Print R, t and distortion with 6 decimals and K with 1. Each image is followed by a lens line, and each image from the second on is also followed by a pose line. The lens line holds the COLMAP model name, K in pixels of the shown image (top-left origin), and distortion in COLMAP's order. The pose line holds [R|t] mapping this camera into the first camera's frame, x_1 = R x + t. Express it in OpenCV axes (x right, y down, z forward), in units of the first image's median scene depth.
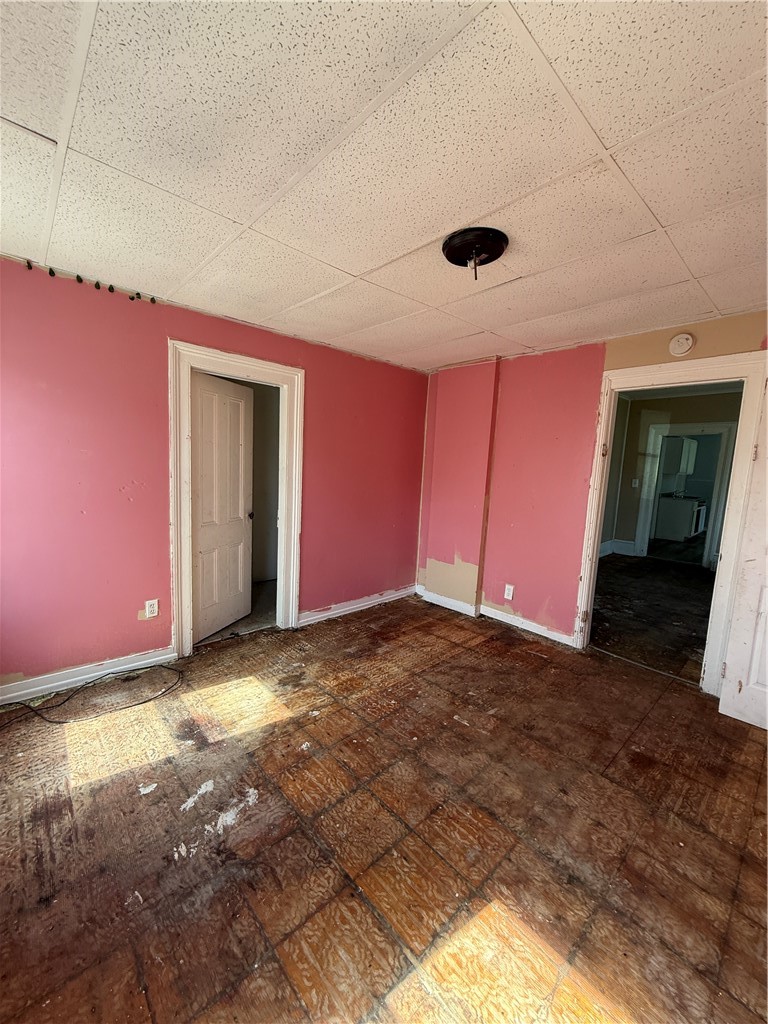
lens RADIAL K [[406.8, 0, 385.4], [0, 406.8, 509.8], [0, 0, 1]] dist [-0.000013, -0.000091]
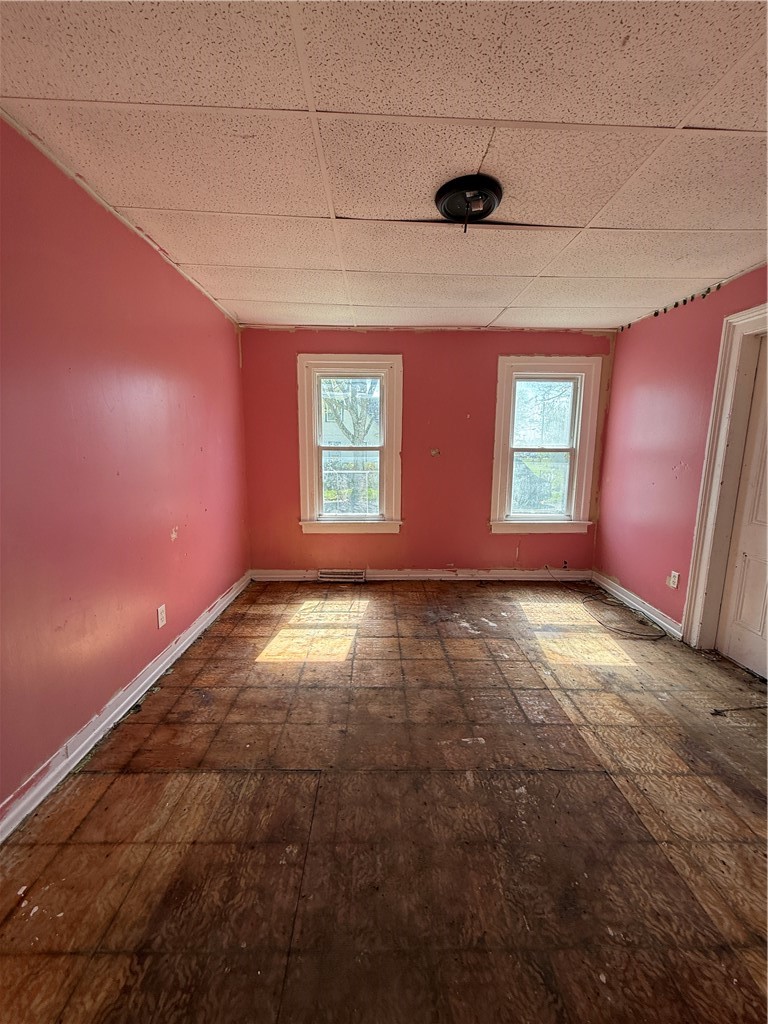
lens RADIAL K [[406.8, 0, 385.4], [0, 406.8, 509.8], [0, 0, 1]] dist [-0.000013, -0.000091]
pose [[-0.662961, 0.070800, -0.745298, 0.971942], [-0.127075, 0.970431, 0.205223, -0.084660], [0.737790, 0.230764, -0.634361, 1.414245]]
